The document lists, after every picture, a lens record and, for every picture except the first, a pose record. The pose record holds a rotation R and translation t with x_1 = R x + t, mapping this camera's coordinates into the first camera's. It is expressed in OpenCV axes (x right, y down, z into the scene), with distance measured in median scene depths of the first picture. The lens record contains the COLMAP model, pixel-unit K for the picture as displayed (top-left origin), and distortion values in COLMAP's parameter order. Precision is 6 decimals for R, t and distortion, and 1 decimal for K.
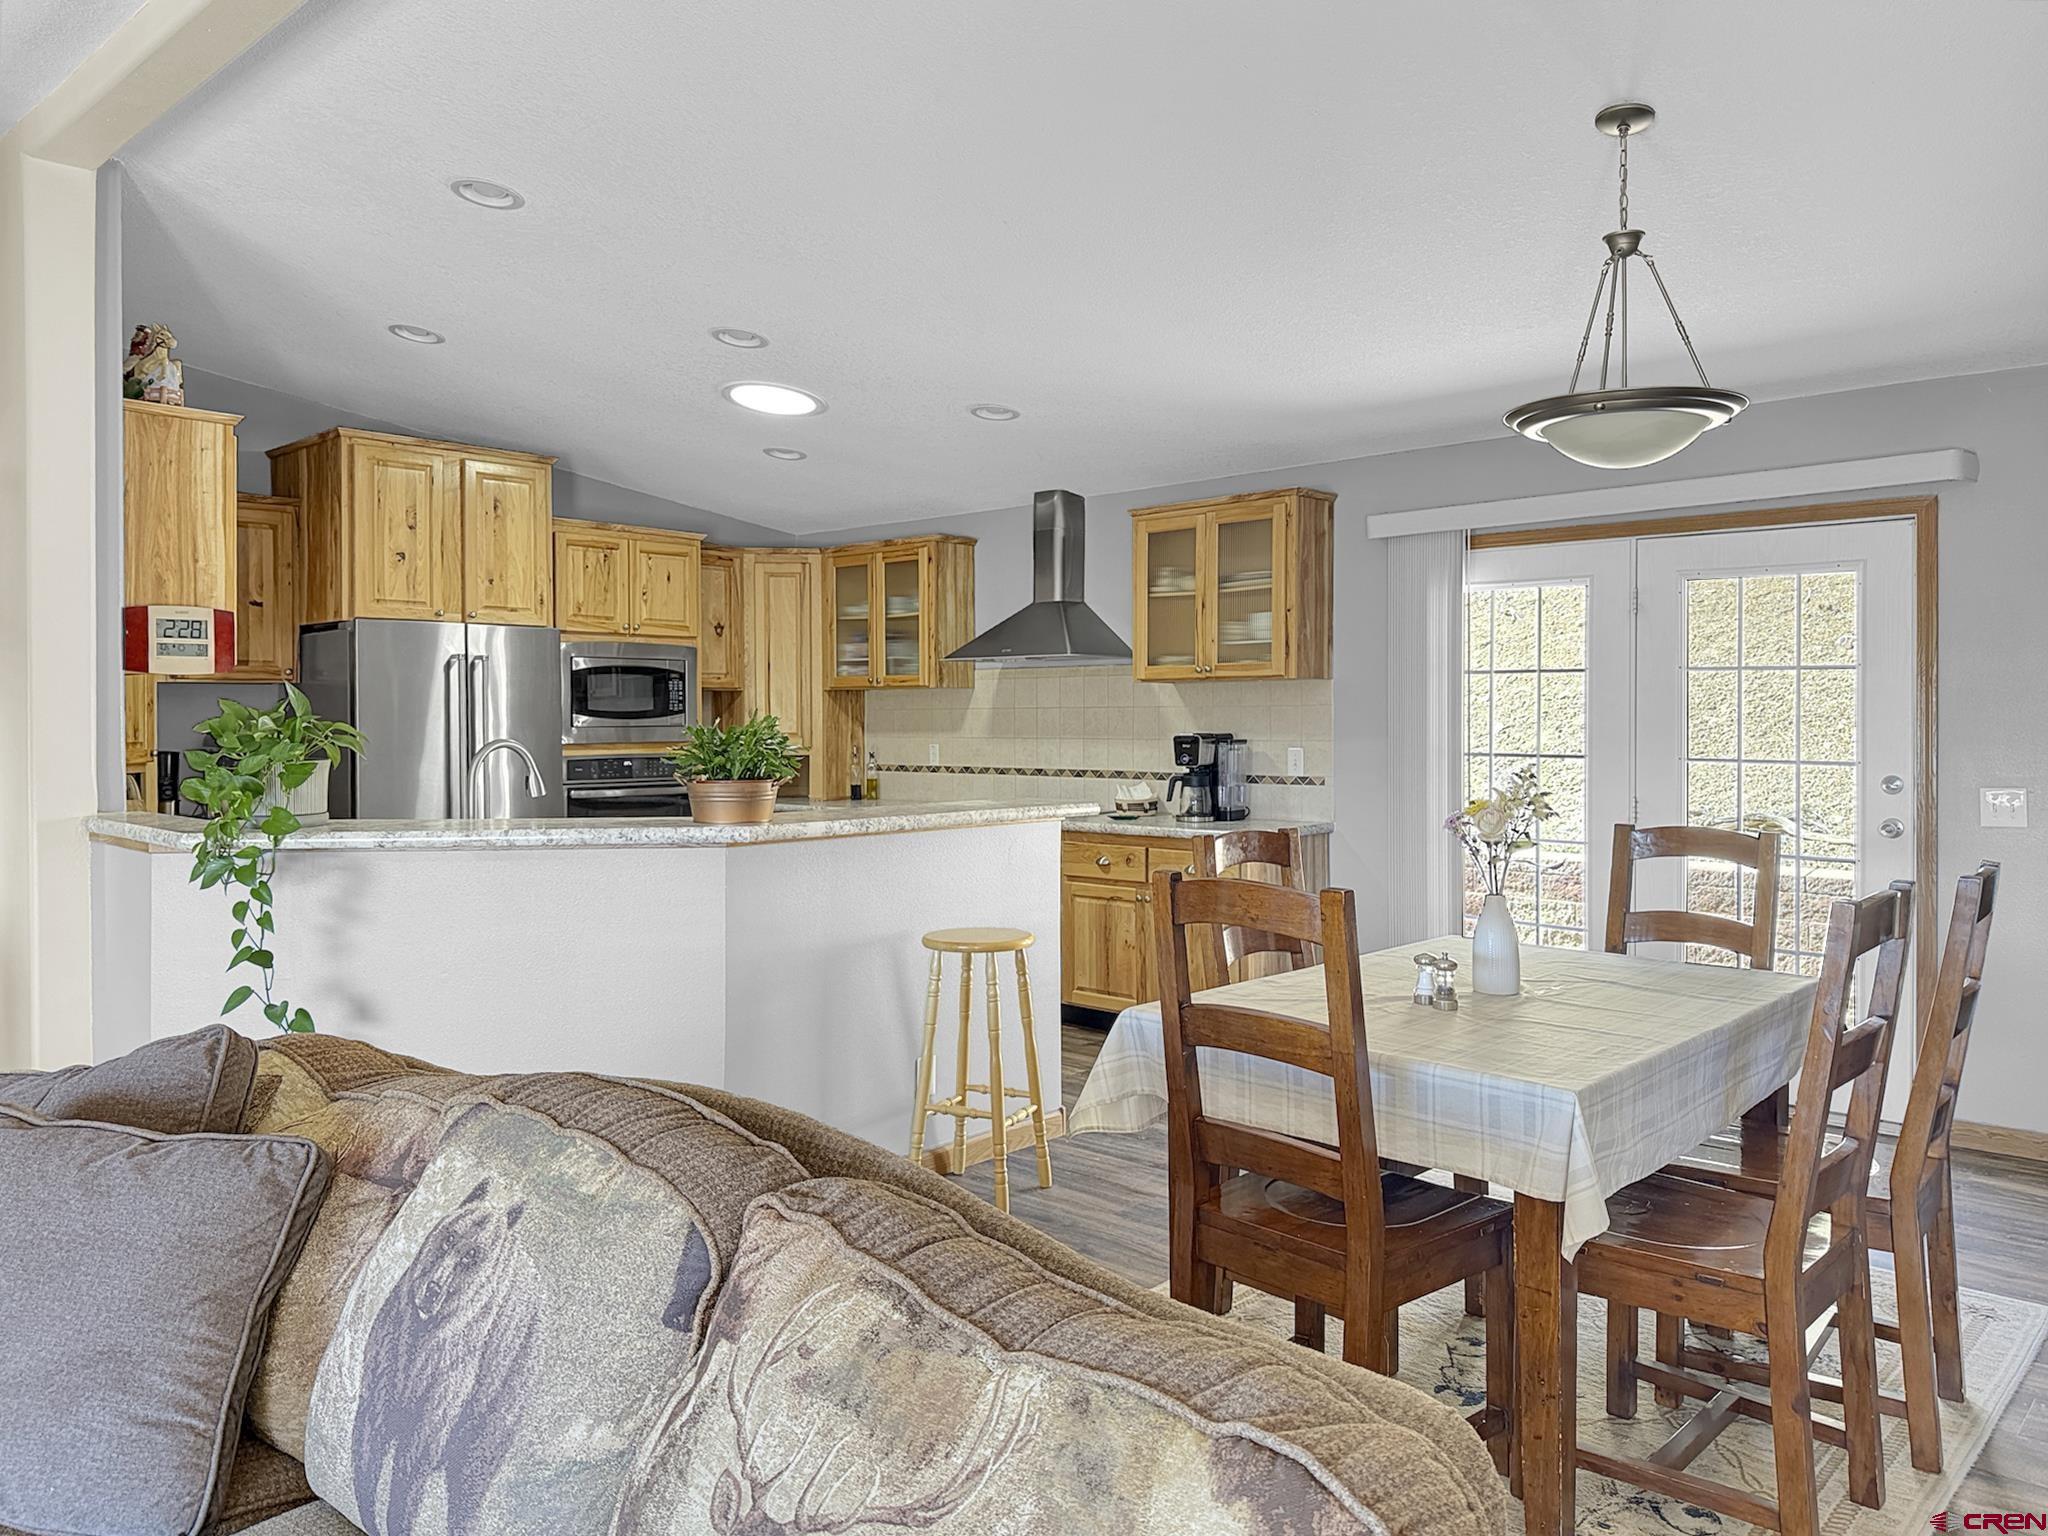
lens RADIAL K [[1467.3, 0, 1017.1], [0, 1467.3, 706.4], [0, 0, 1]] dist [0.077819, -0.115178]
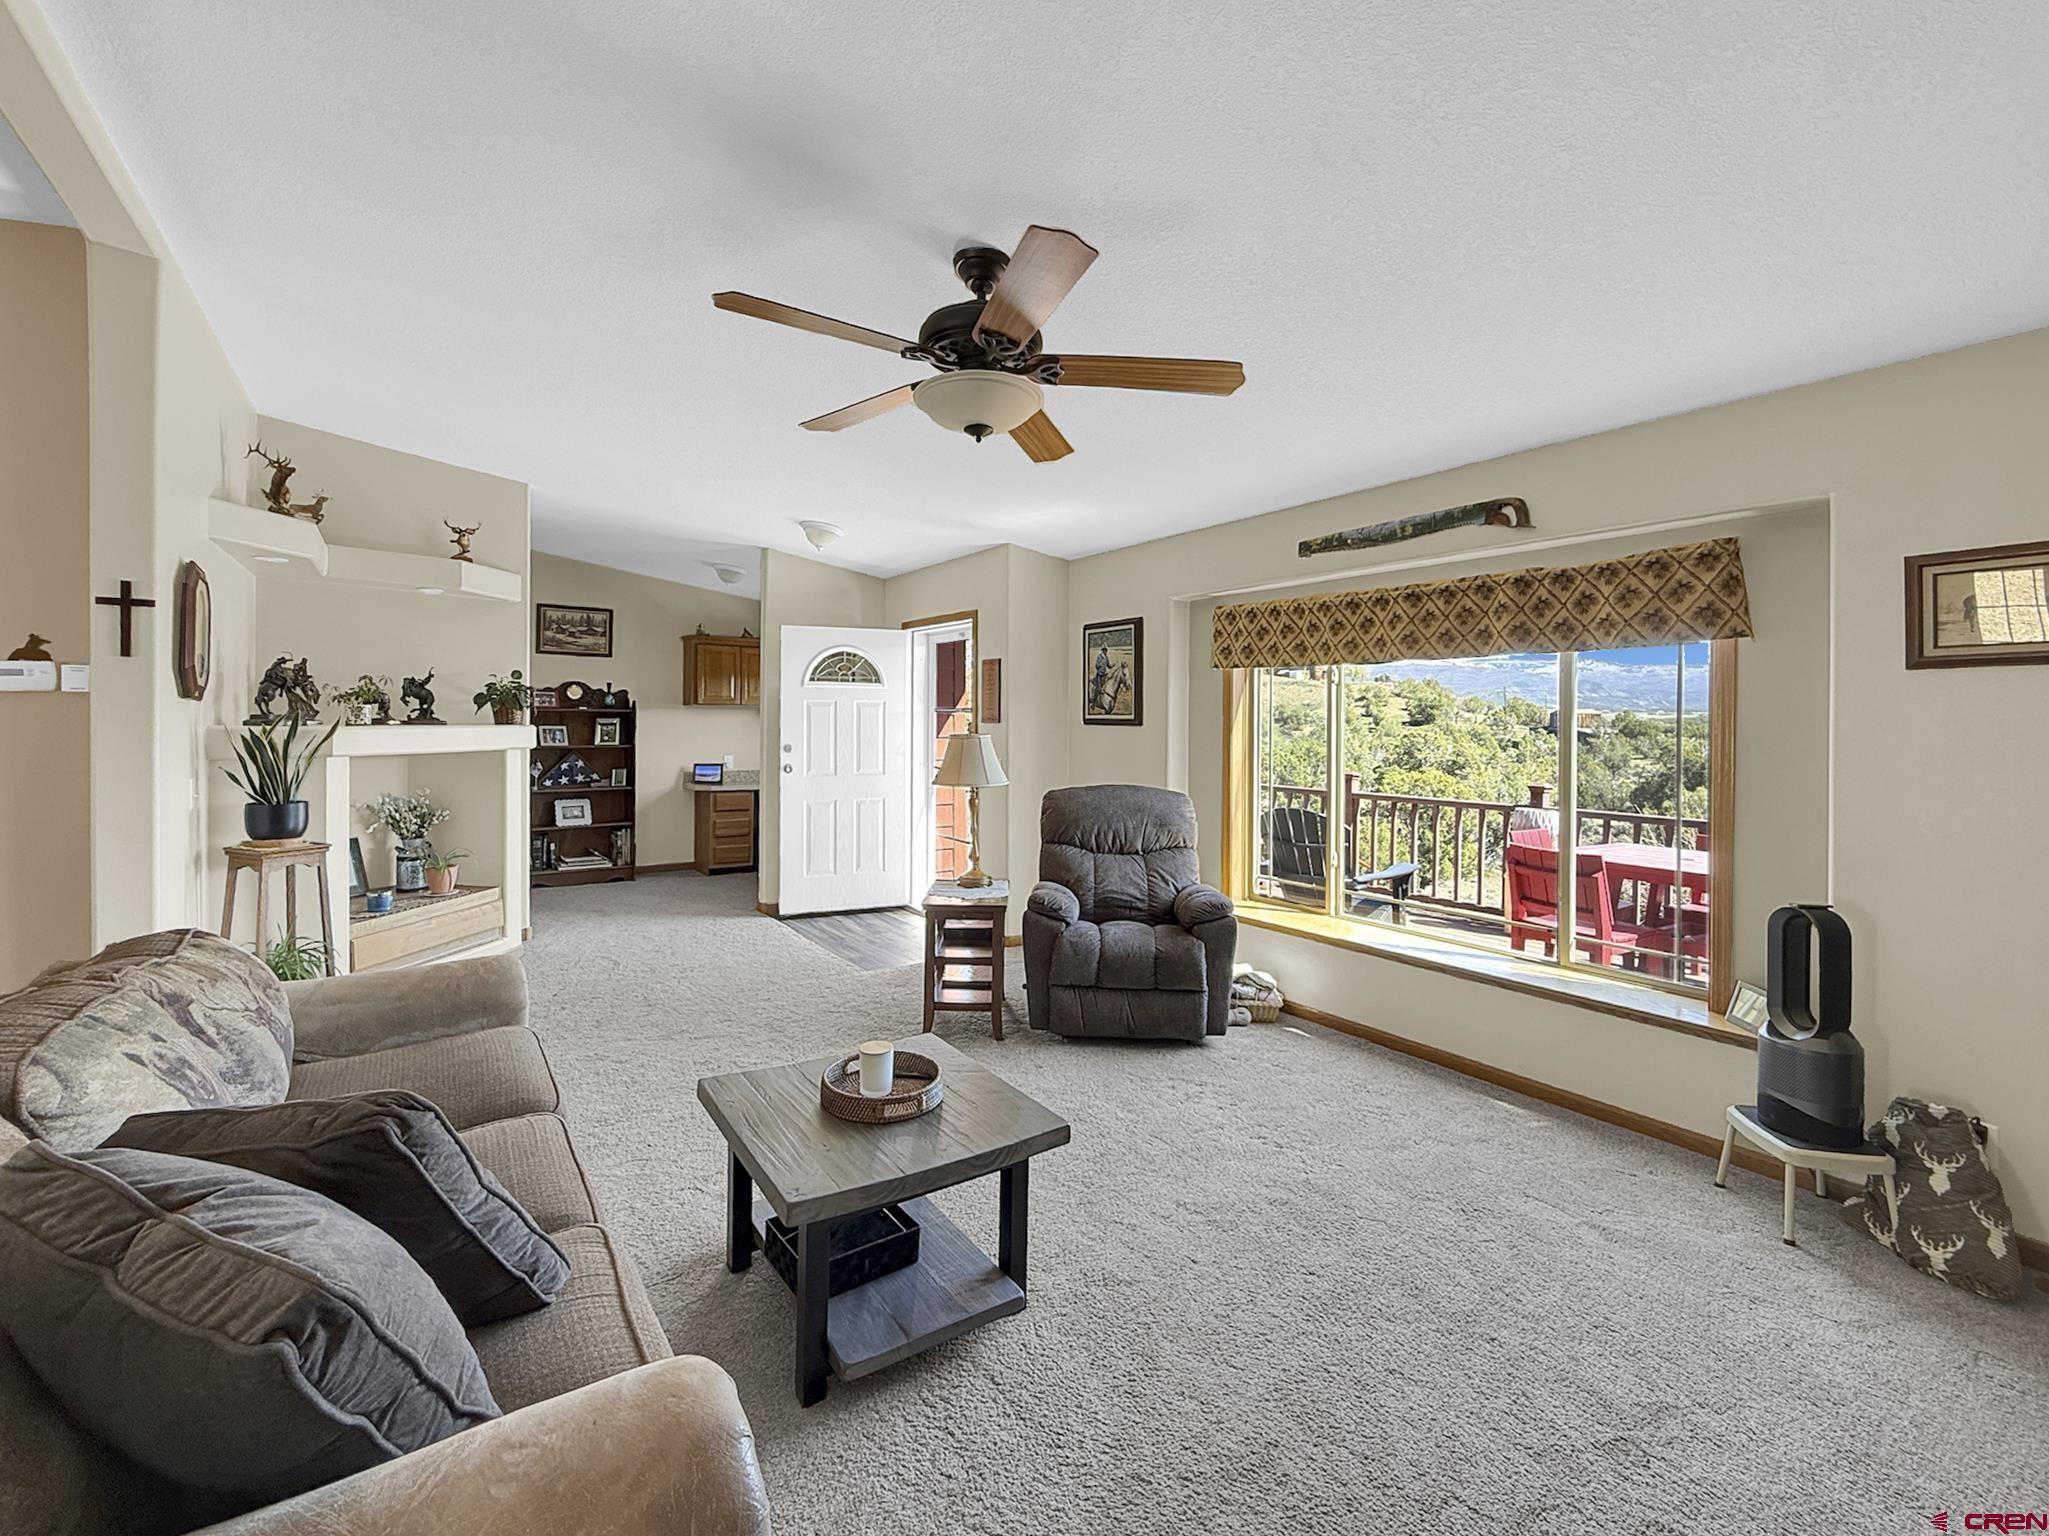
lens RADIAL K [[846.8, 0, 1004.0], [0, 846.8, 718.8], [0, 0, 1]] dist [0.000700, 0.000138]
pose [[-0.975200, 0.000155, 0.221325, -0.355692], [-0.001727, 0.999964, -0.008307, 0.002214], [-0.221318, -0.008483, -0.975165, 0.423049]]
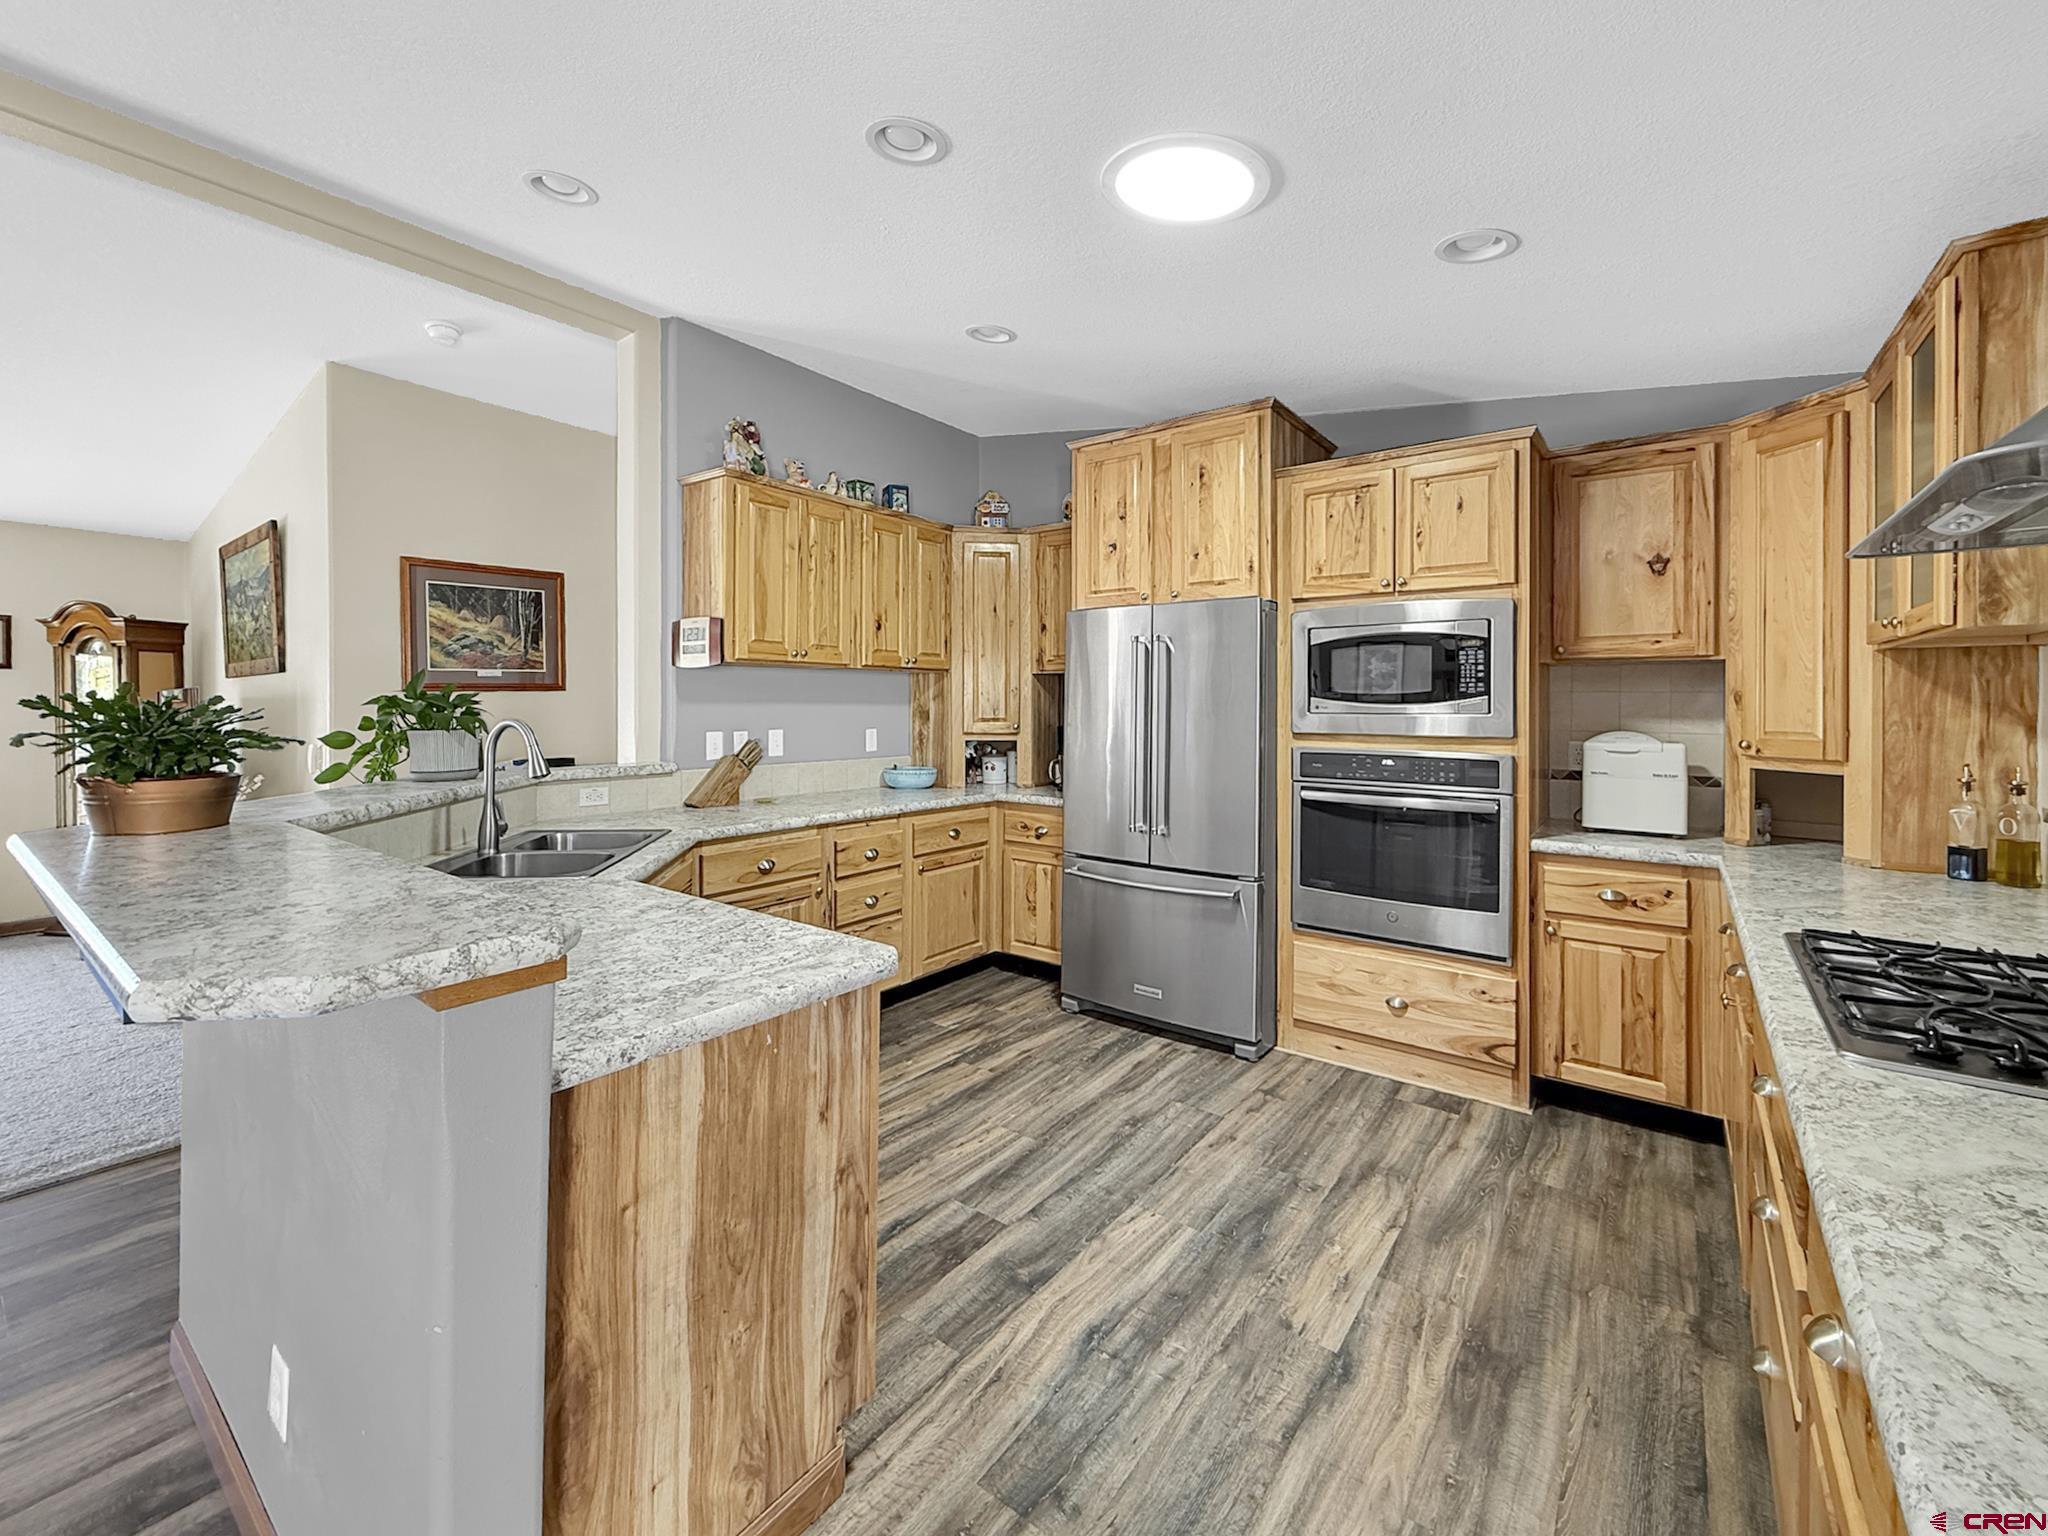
lens RADIAL K [[846.4, 0, 1010.4], [0, 846.4, 705.3], [0, 0, 1]] dist [0.000700, 0.000138]
pose [[0.080575, 0.005354, -0.996734, 0.178514], [0.000856, 0.999985, 0.005440, 0.007546], [0.996748, -0.001291, 0.080569, 0.873285]]
